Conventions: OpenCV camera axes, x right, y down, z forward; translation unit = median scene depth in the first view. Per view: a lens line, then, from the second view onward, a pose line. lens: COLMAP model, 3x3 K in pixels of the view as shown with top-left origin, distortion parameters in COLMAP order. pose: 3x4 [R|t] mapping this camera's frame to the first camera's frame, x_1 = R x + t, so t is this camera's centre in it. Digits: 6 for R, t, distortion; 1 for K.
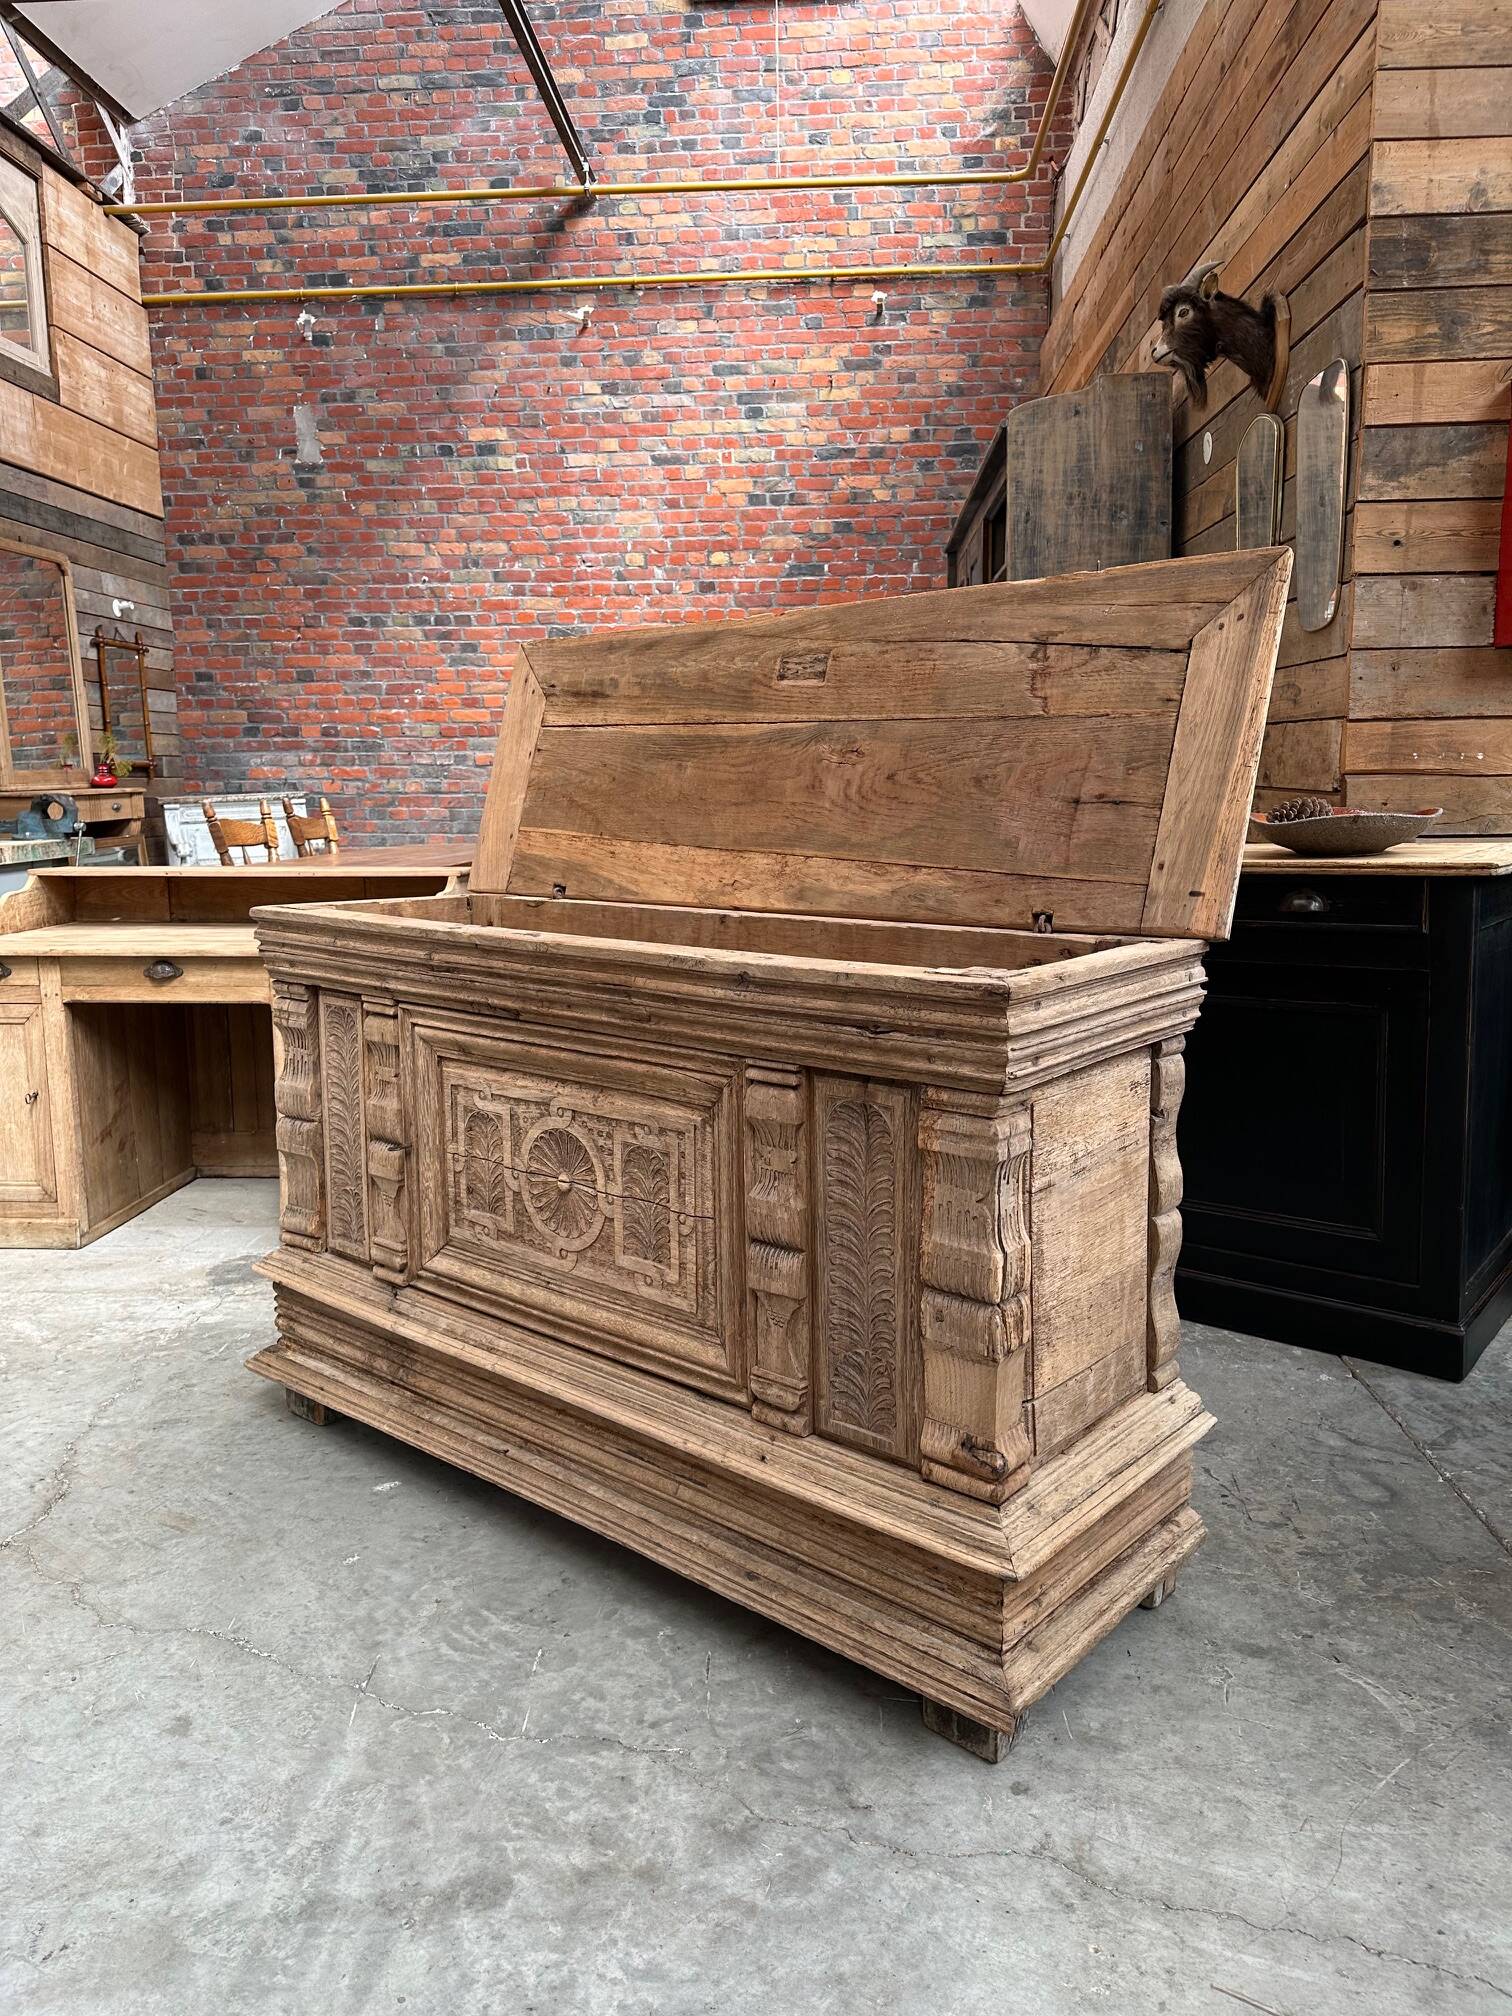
lens RADIAL K [[1407.4, 0, 751.9], [0, 1407.4, 976.1], [0, 0, 1]] dist [0.083717, -0.107064]
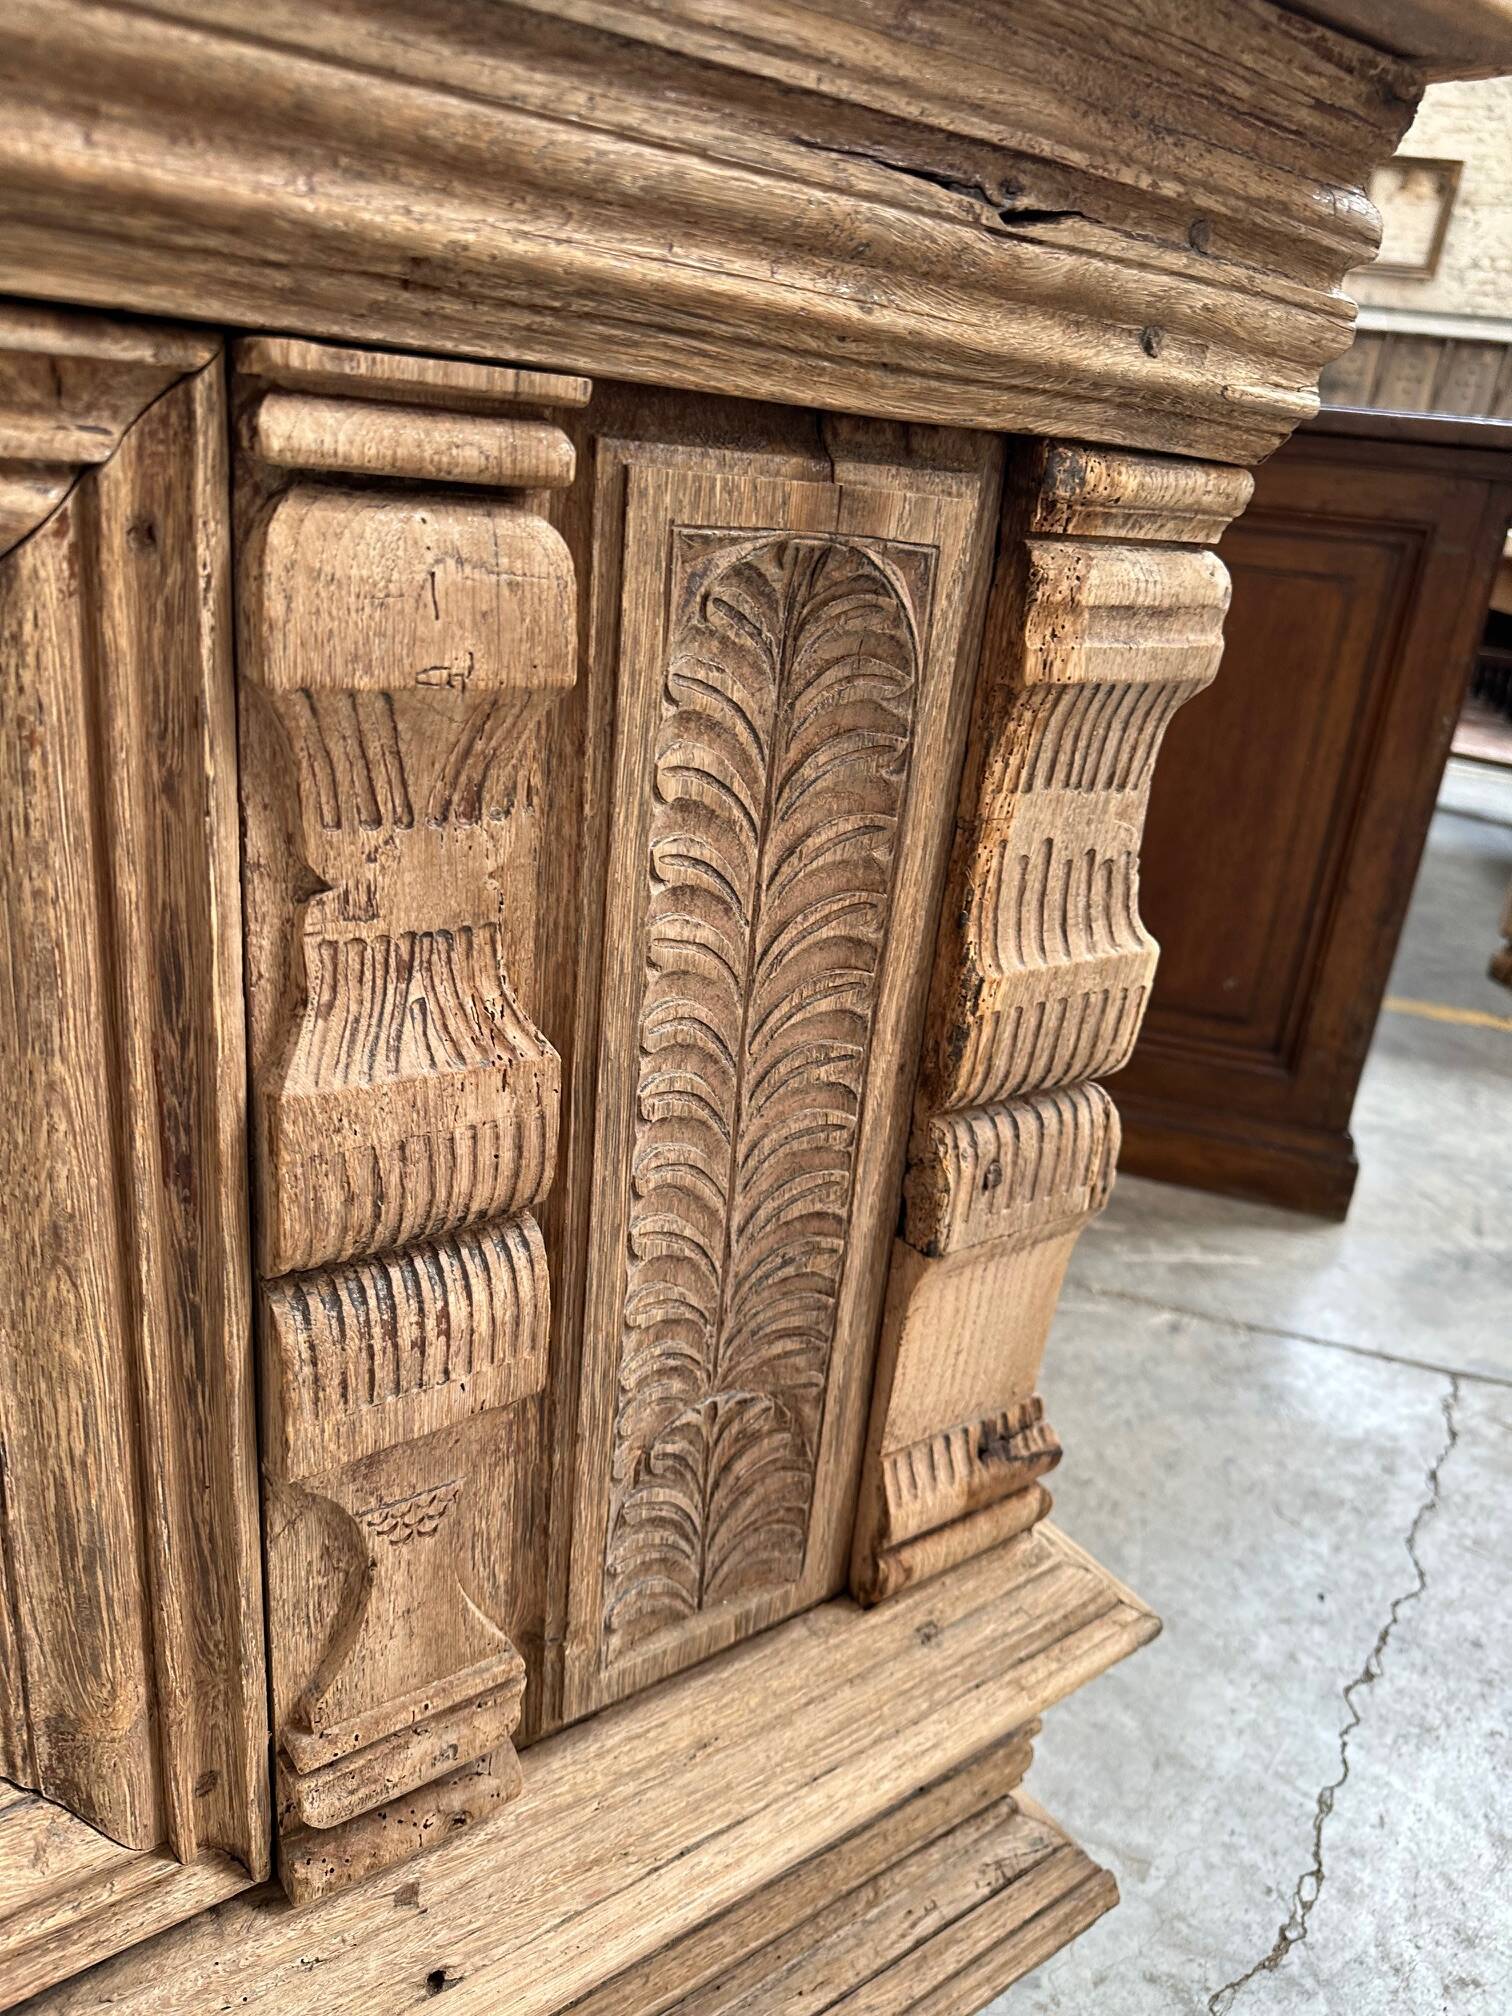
lens RADIAL K [[1457.3, 0, 745.6], [0, 1457.3, 1017.9], [0, 0, 1]] dist [-0.001531, -0.005034]
pose [[0.221023, -0.312690, 0.923782, -0.144398], [0.031008, 0.948982, 0.313801, 0.067259], [-0.974775, -0.040713, 0.219443, 0.727364]]
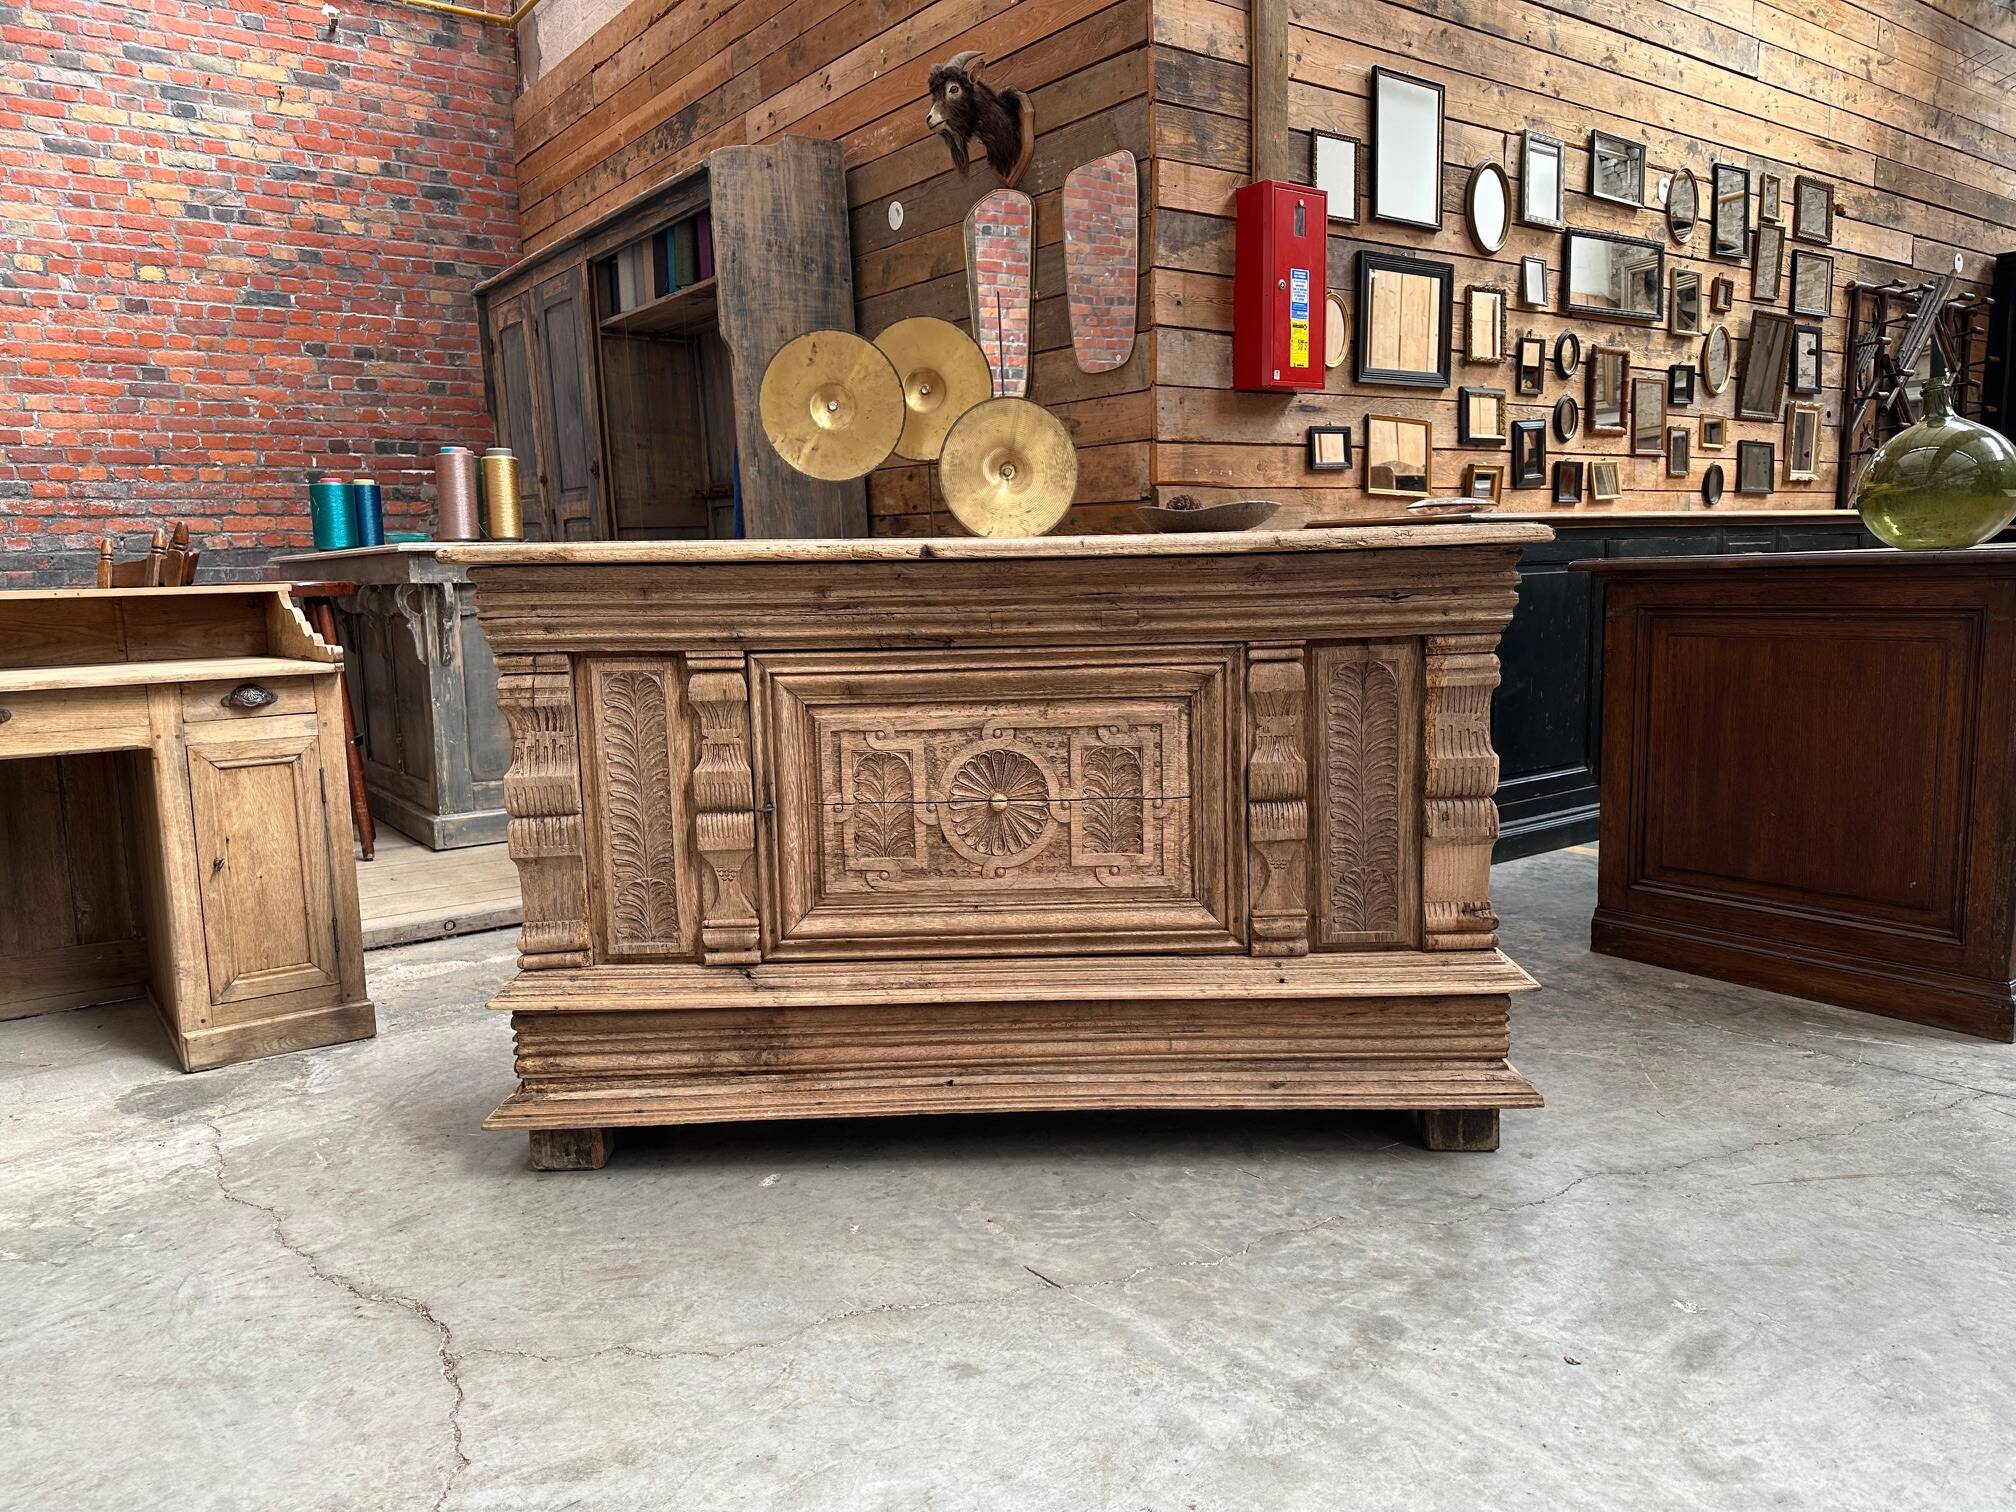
lens RADIAL K [[1387.2, 0, 1010.6], [0, 1387.2, 759.0], [0, 0, 1]] dist [0.112281, -0.167570]
pose [[0.765370, -0.095234, 0.636505, -0.723634], [0.104788, 0.994234, 0.022754, 0.086899], [-0.635002, 0.049283, 0.770937, 0.196341]]
